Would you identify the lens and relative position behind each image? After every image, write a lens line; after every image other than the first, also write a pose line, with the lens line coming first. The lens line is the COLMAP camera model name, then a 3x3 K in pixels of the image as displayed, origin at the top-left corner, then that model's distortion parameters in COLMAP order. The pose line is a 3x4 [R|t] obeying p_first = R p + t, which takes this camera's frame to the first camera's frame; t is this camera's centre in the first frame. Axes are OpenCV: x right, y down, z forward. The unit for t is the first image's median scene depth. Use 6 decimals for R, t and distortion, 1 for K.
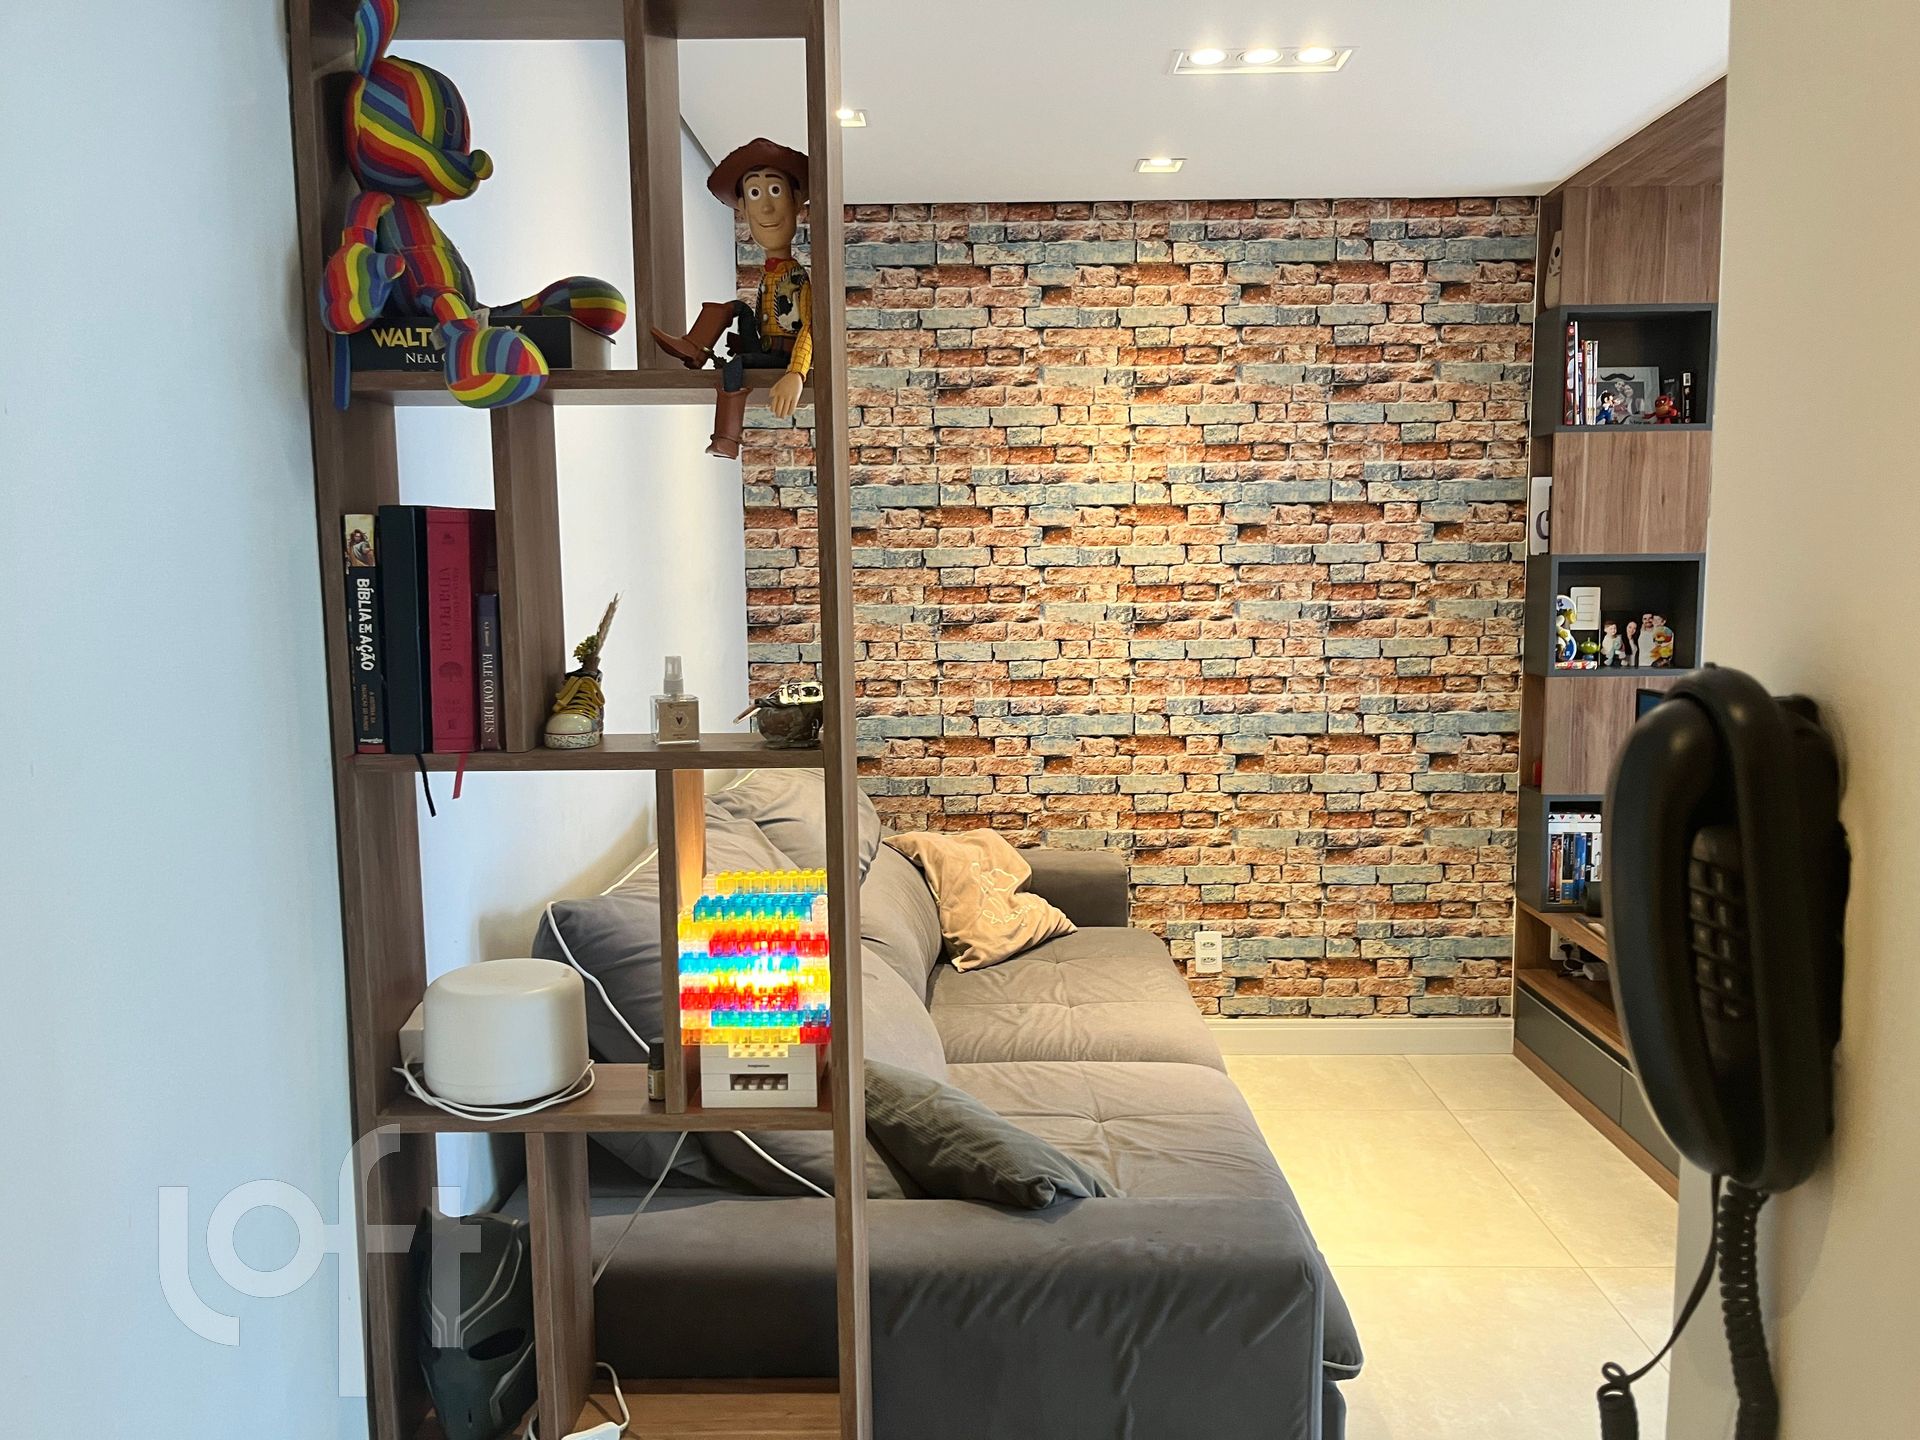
lens RADIAL K [[1451.5, 0, 968.7], [0, 1451.5, 710.4], [0, 0, 1]] dist [0.044769, -0.041840]
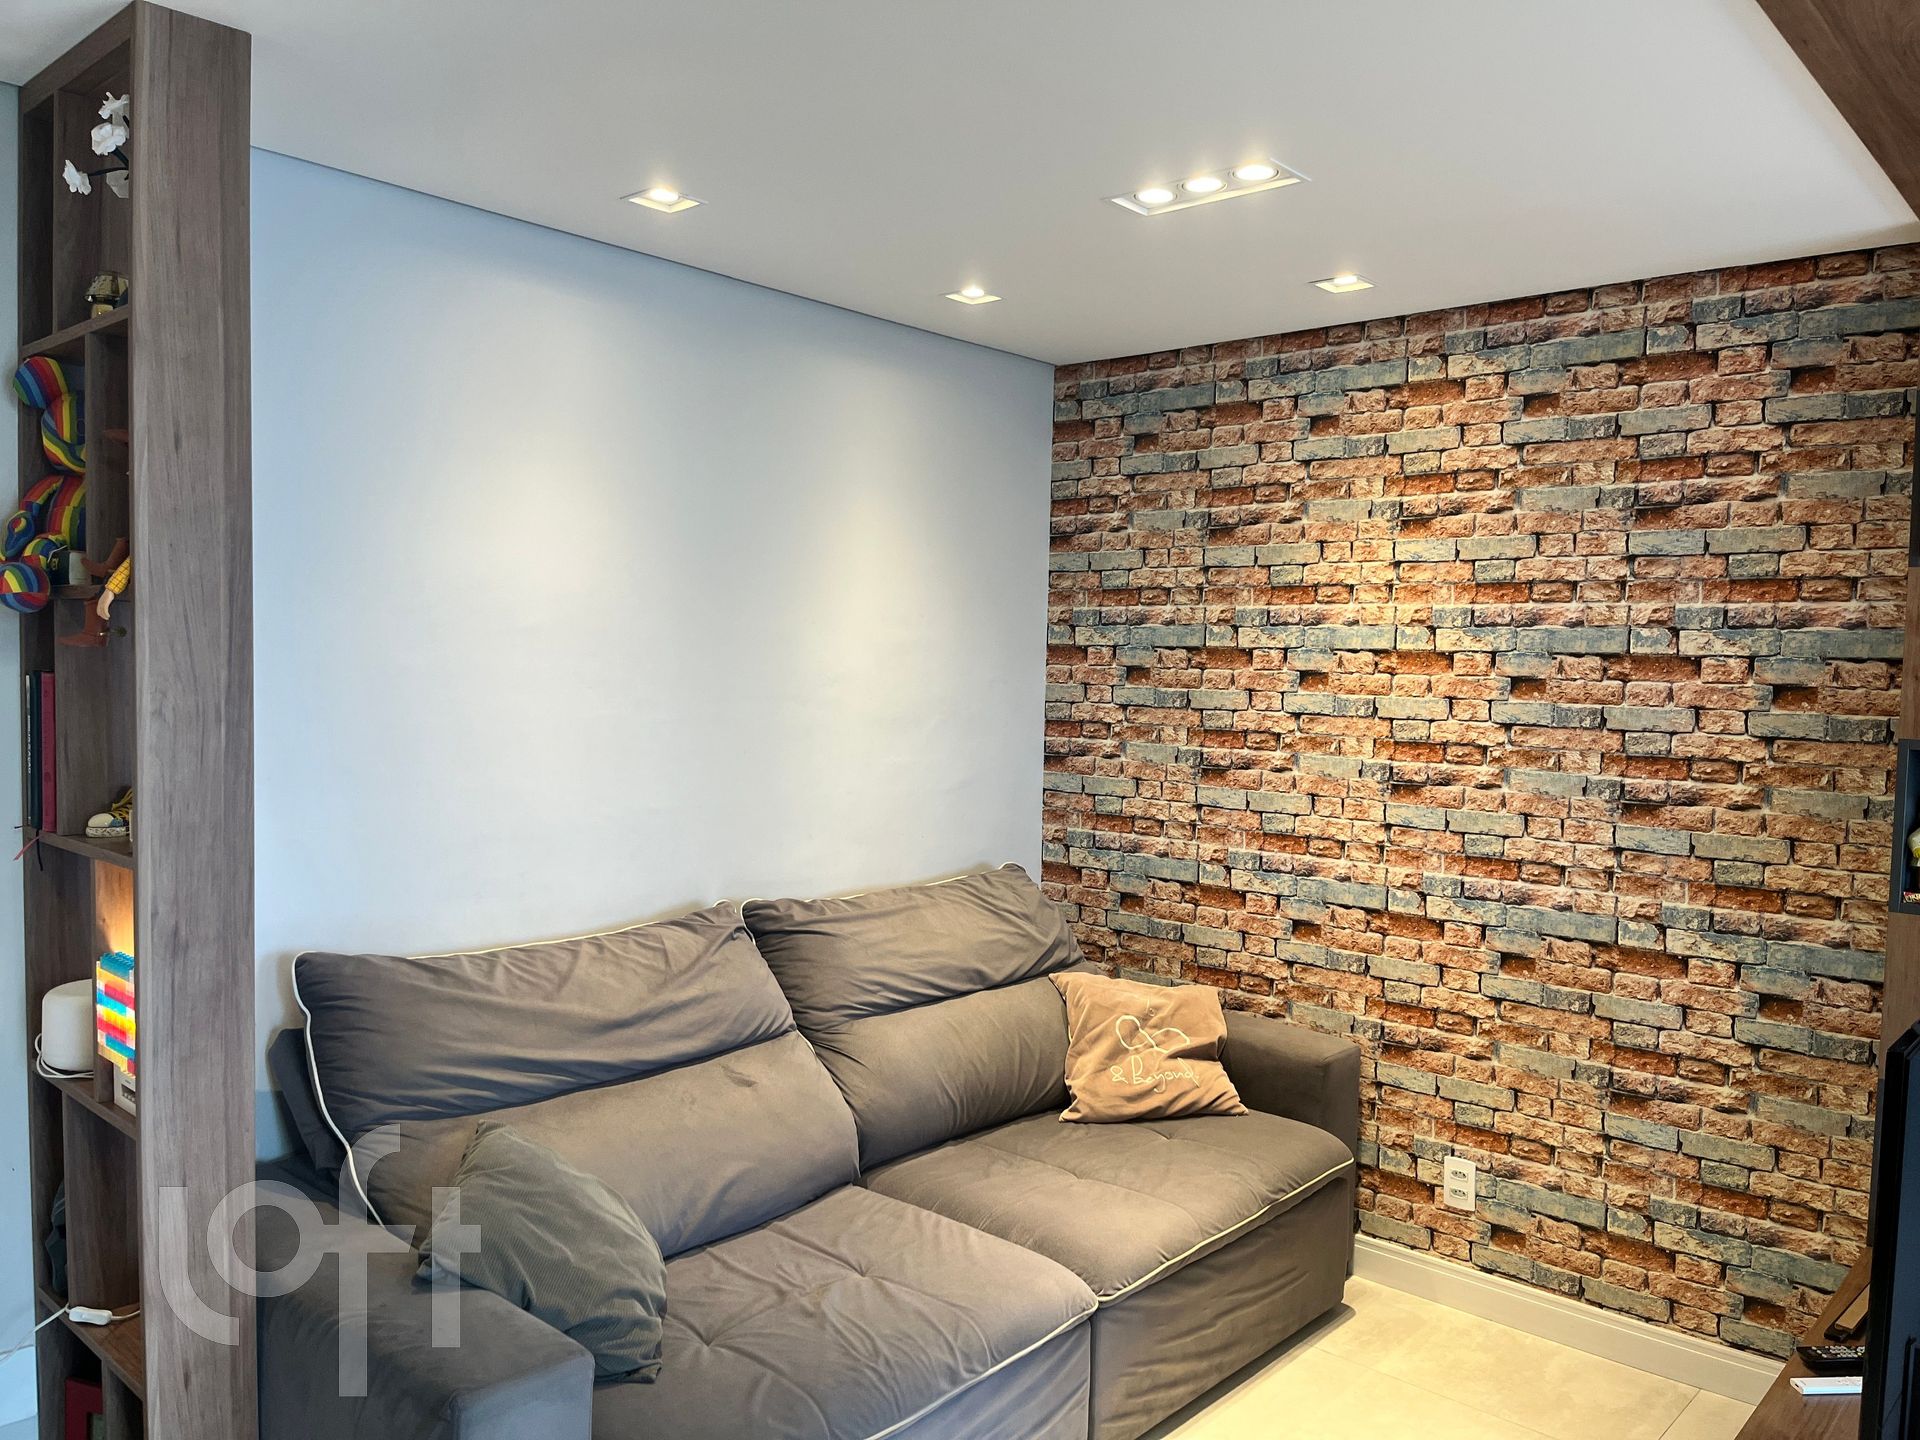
lens RADIAL K [[1451.5, 0, 969.8], [0, 1451.5, 725.1], [0, 0, 1]] dist [0.044769, -0.041840]
pose [[0.750183, 0.058825, -0.658608, 0.507043], [-0.098855, 0.994818, -0.023745, -0.049709], [0.653799, 0.082920, 0.752111, 0.166816]]
